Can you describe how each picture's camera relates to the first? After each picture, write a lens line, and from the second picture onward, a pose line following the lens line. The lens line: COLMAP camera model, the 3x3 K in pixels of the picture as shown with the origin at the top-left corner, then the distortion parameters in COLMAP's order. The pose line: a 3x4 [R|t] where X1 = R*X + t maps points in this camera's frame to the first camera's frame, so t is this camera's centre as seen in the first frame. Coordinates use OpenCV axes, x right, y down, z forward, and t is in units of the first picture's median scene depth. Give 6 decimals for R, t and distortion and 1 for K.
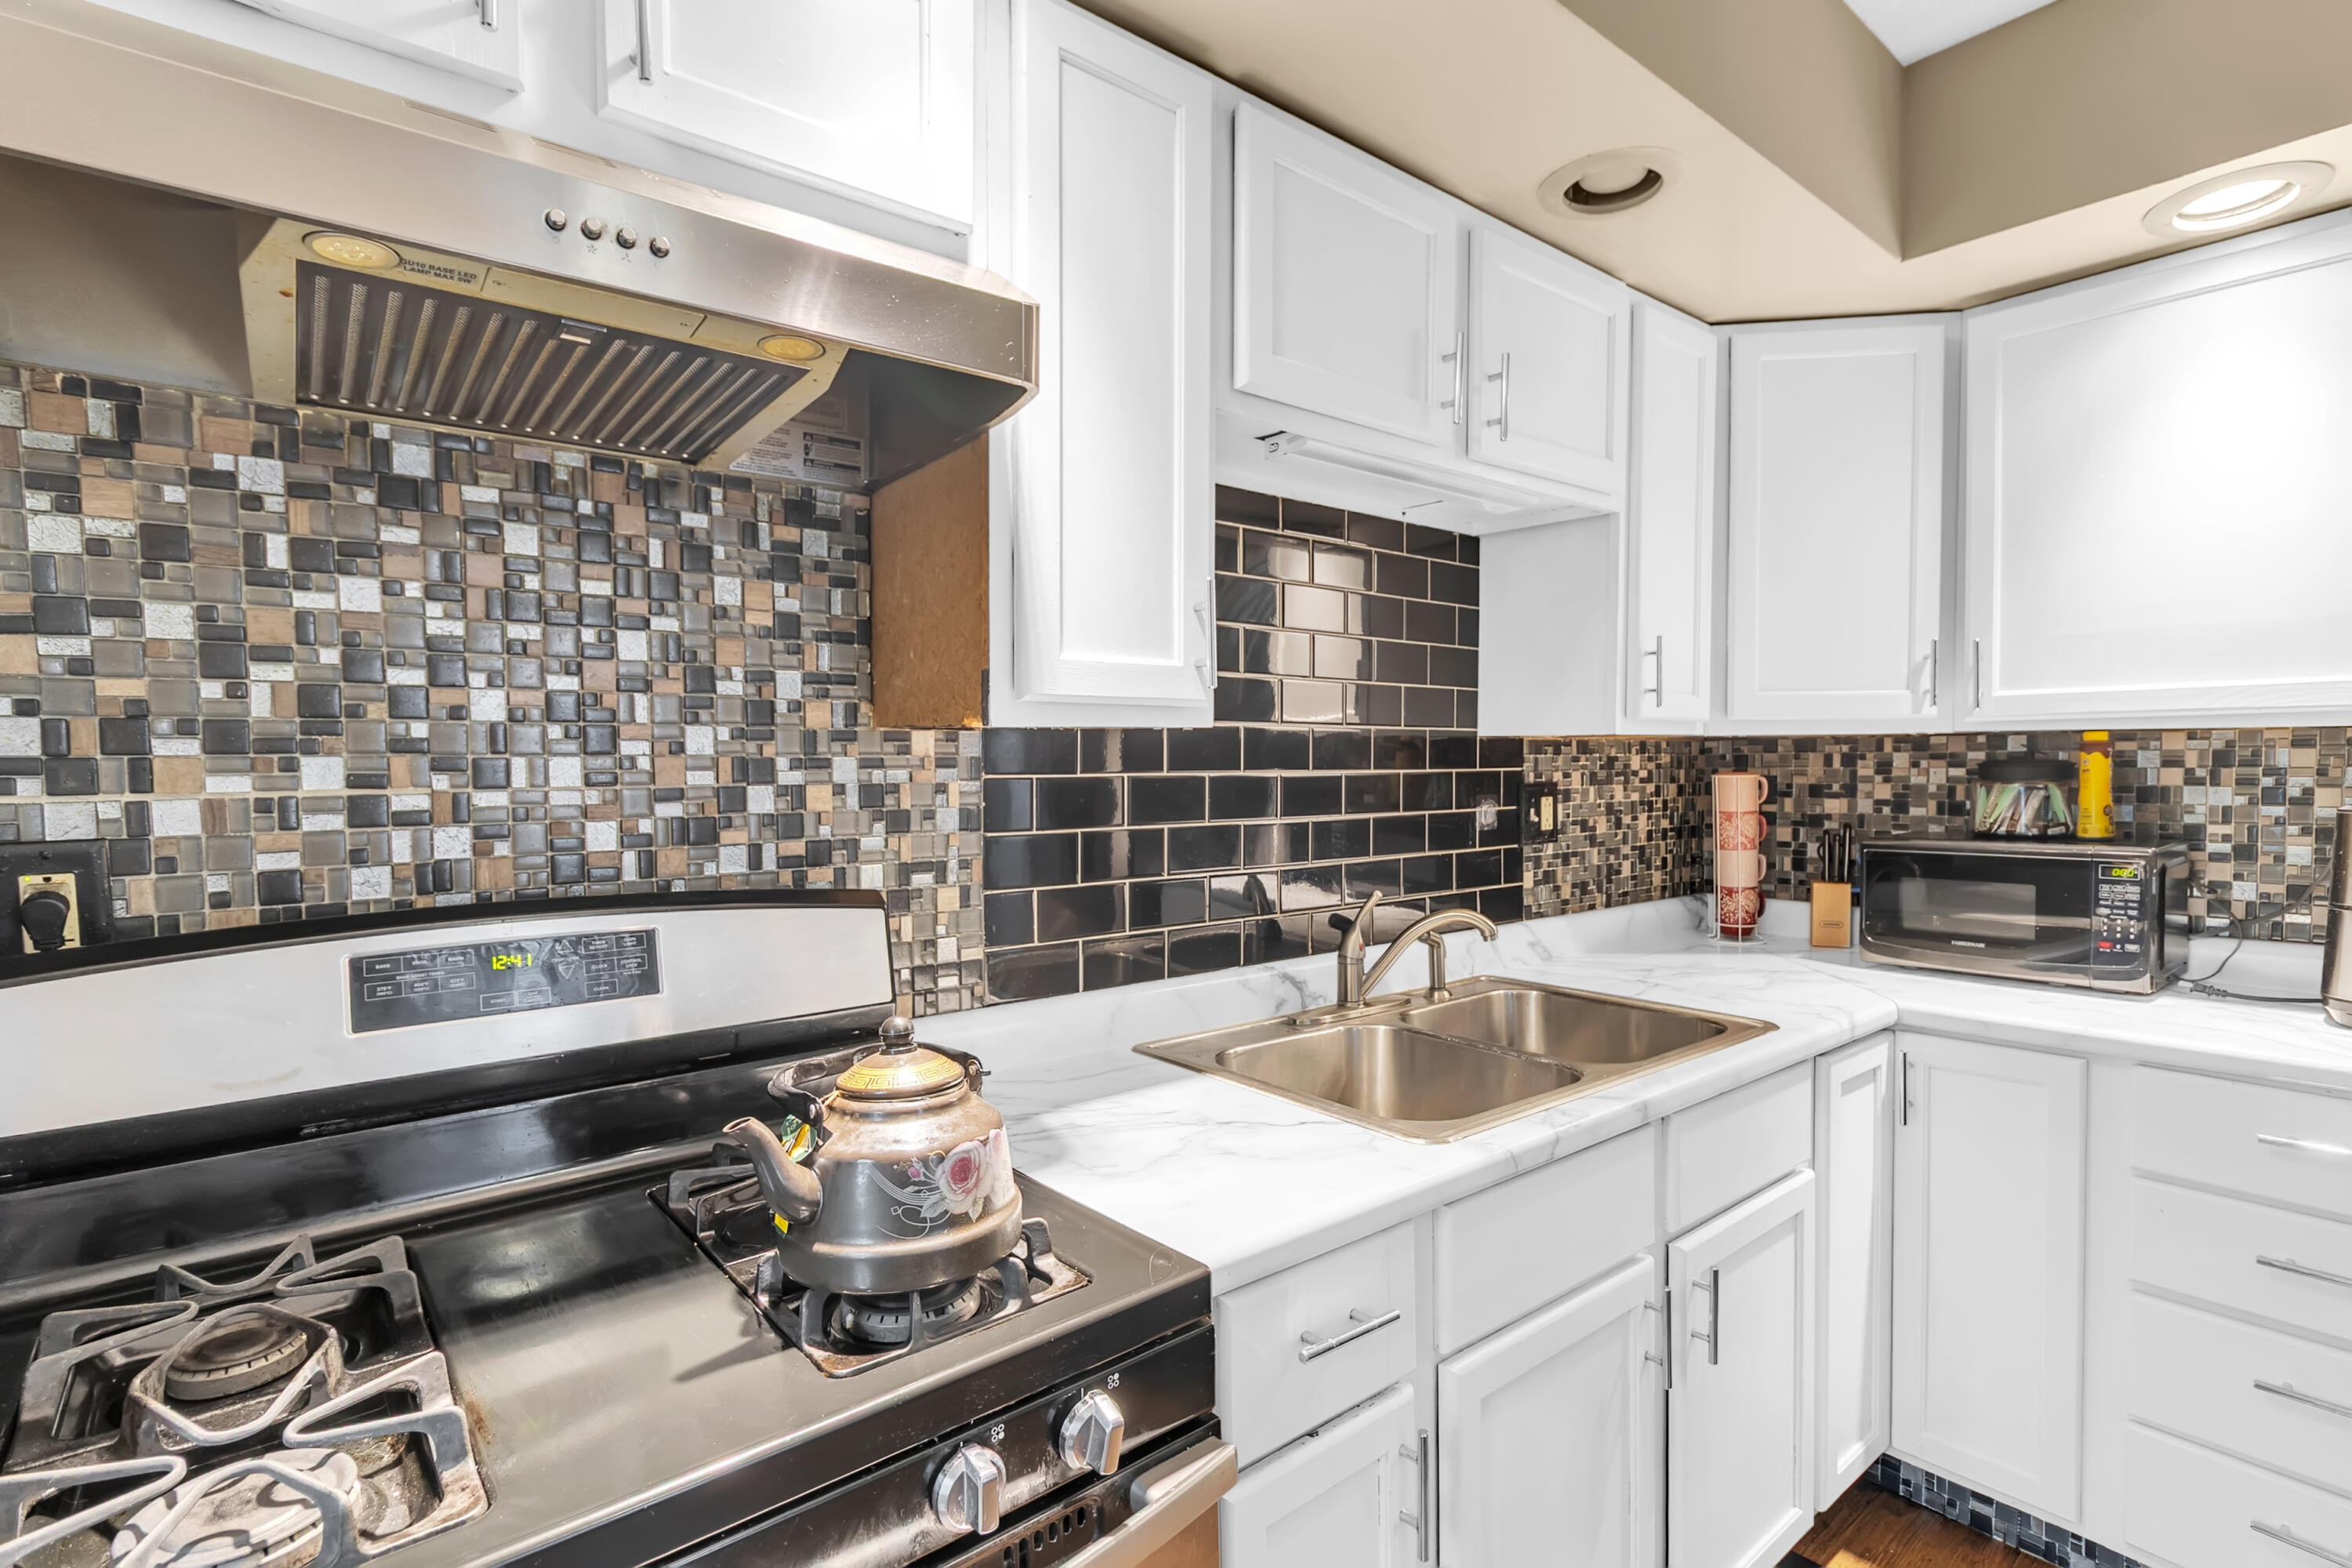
lens RADIAL K [[1108.5, 0, 1181.5], [0, 1108.5, 808.2], [0, 0, 1]] dist [-0.000064, 0.000415]
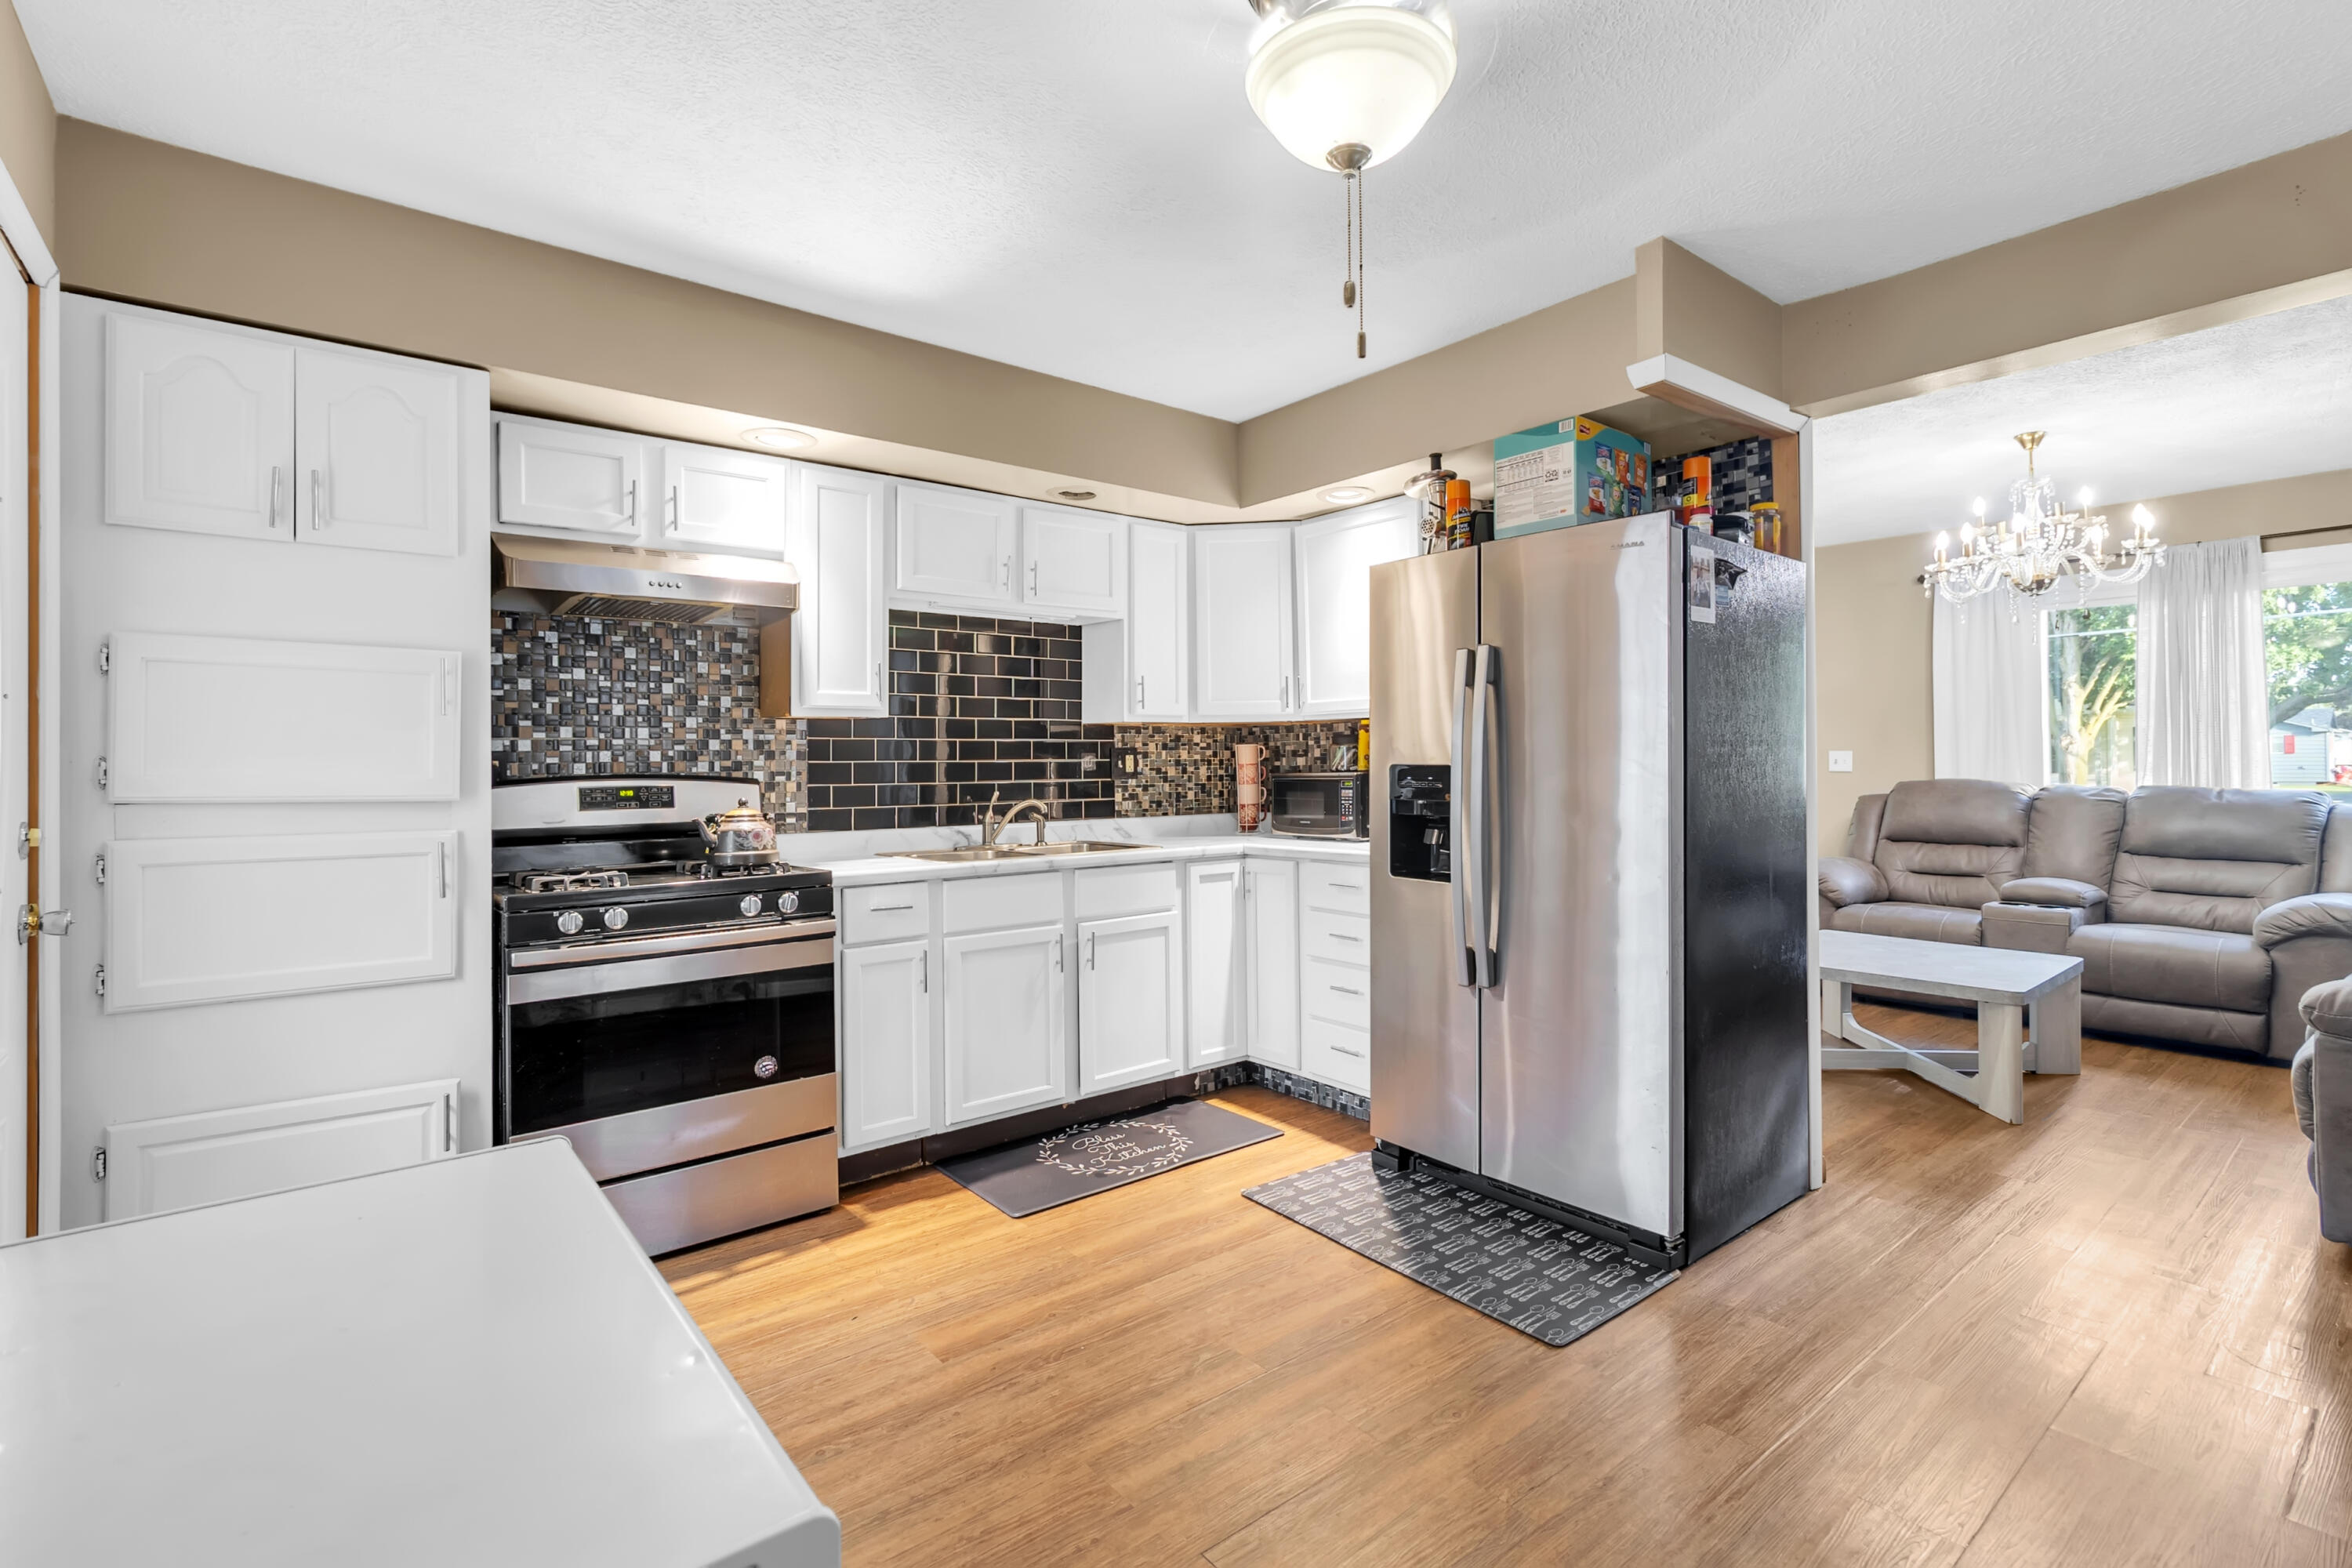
lens RADIAL K [[1057.1, 0, 1176.1], [0, 1057.1, 752.8], [0, 0, 1]] dist [0.000648, 0.000002]
pose [[0.999984, -0.004560, 0.003364, 0.699714], [0.004730, 0.998614, -0.052415, 0.145049], [-0.003120, 0.052430, 0.998620, -1.491586]]
